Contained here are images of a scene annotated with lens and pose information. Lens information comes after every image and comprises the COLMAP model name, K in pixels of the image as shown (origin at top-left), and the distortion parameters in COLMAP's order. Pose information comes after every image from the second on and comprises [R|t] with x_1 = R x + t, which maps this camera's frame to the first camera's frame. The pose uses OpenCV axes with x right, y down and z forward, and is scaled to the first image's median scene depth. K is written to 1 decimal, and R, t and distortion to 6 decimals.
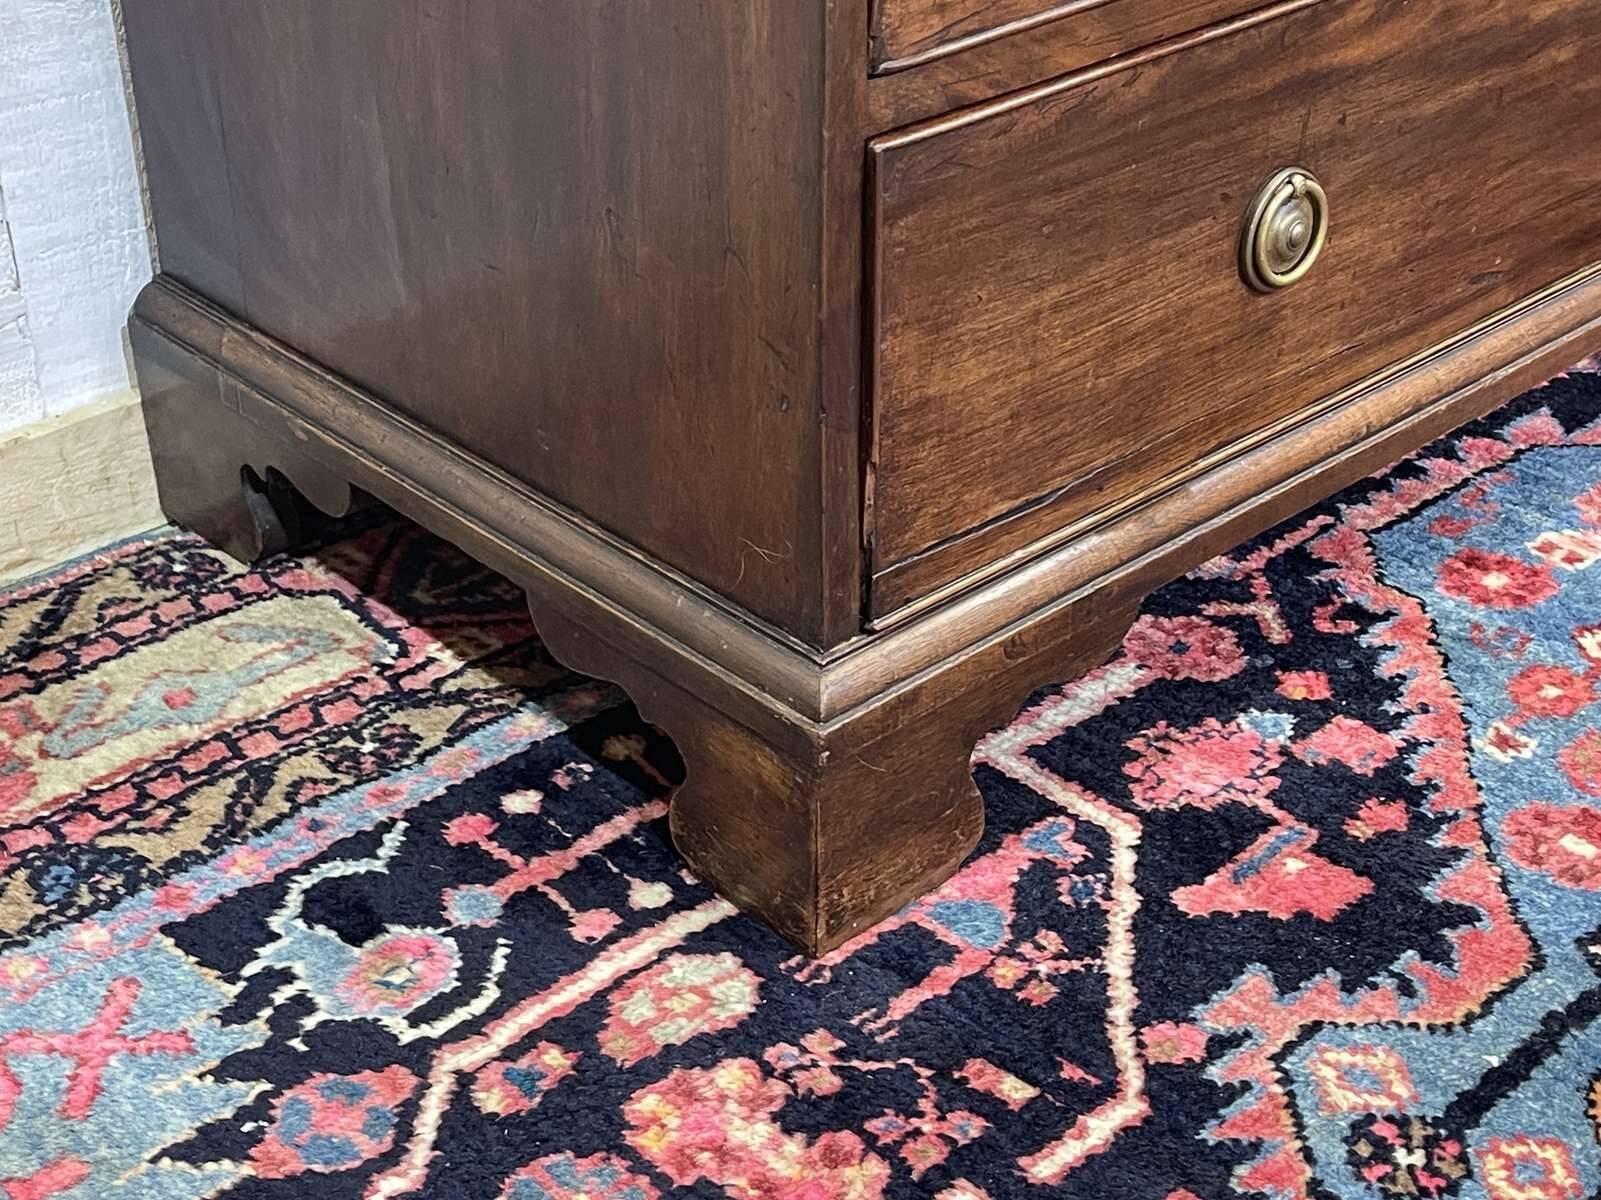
lens RADIAL K [[2386.7, 0, 800.5], [0, 2386.7, 600.0], [0, 0, 1]] dist [0.164932, -0.605573]
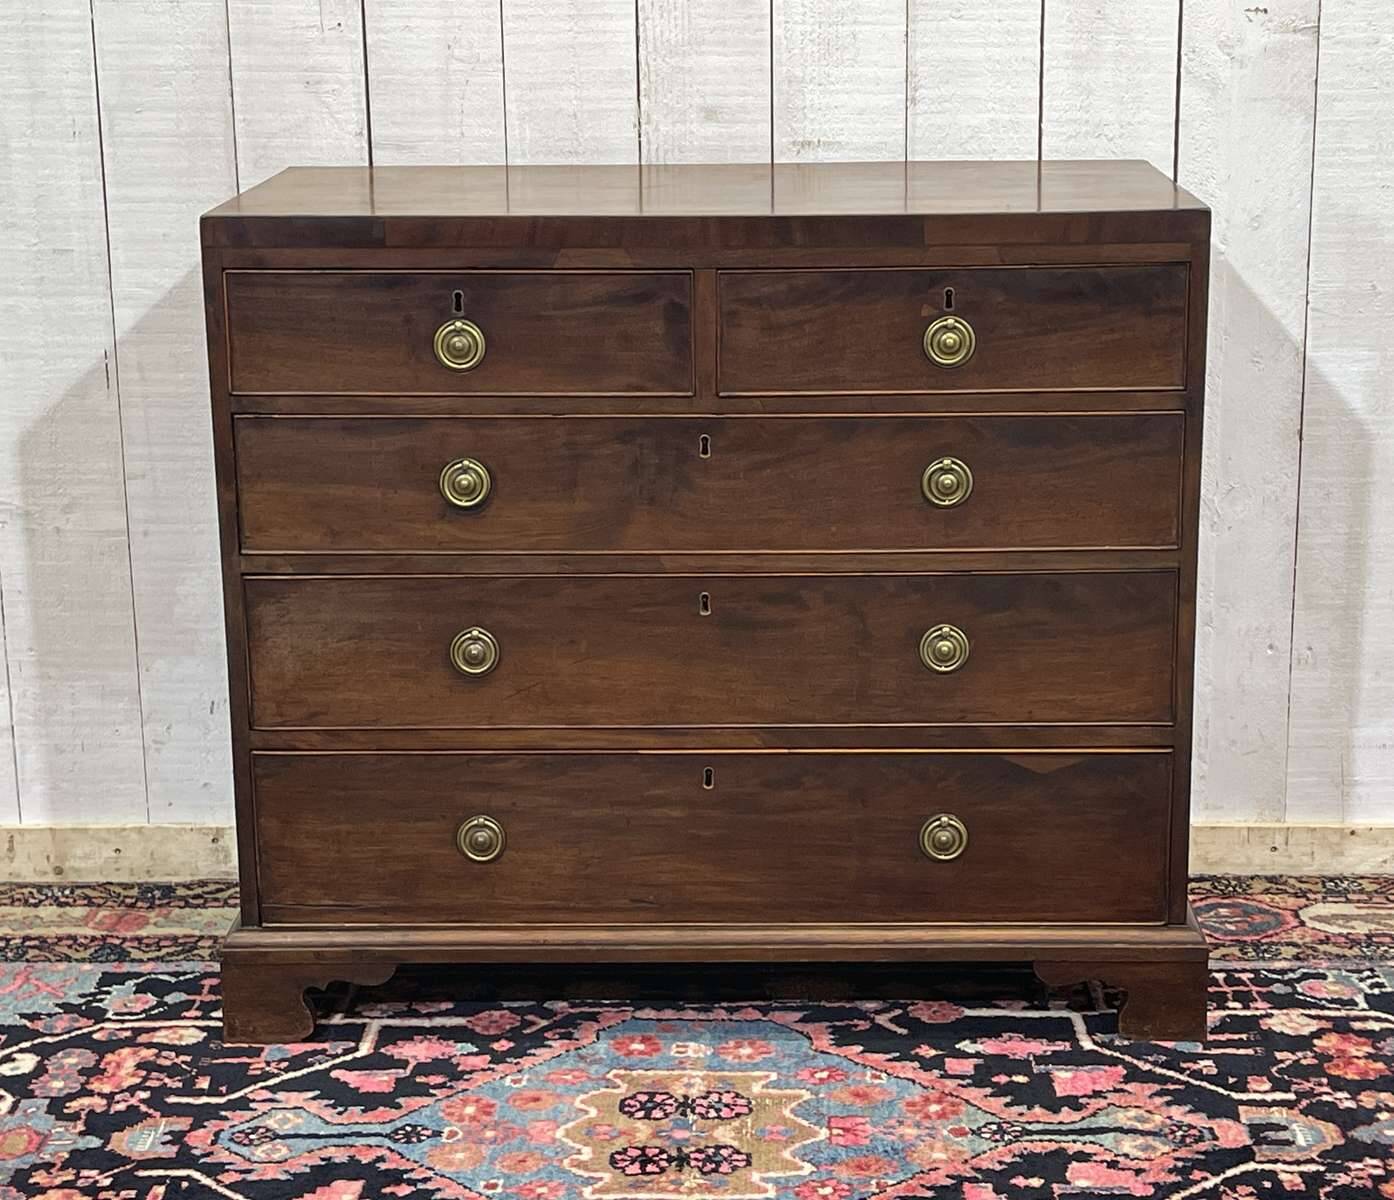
lens RADIAL K [[2604.4, 0, 762.3], [0, 2604.4, 562.2], [0, 0, 1]] dist [0.165079, -0.586264]
pose [[0.723500, 0.165237, -0.670257, 2.225300], [-0.353036, 0.922923, -0.153554, -0.104823], [0.593223, 0.347721, 0.726069, -0.931986]]
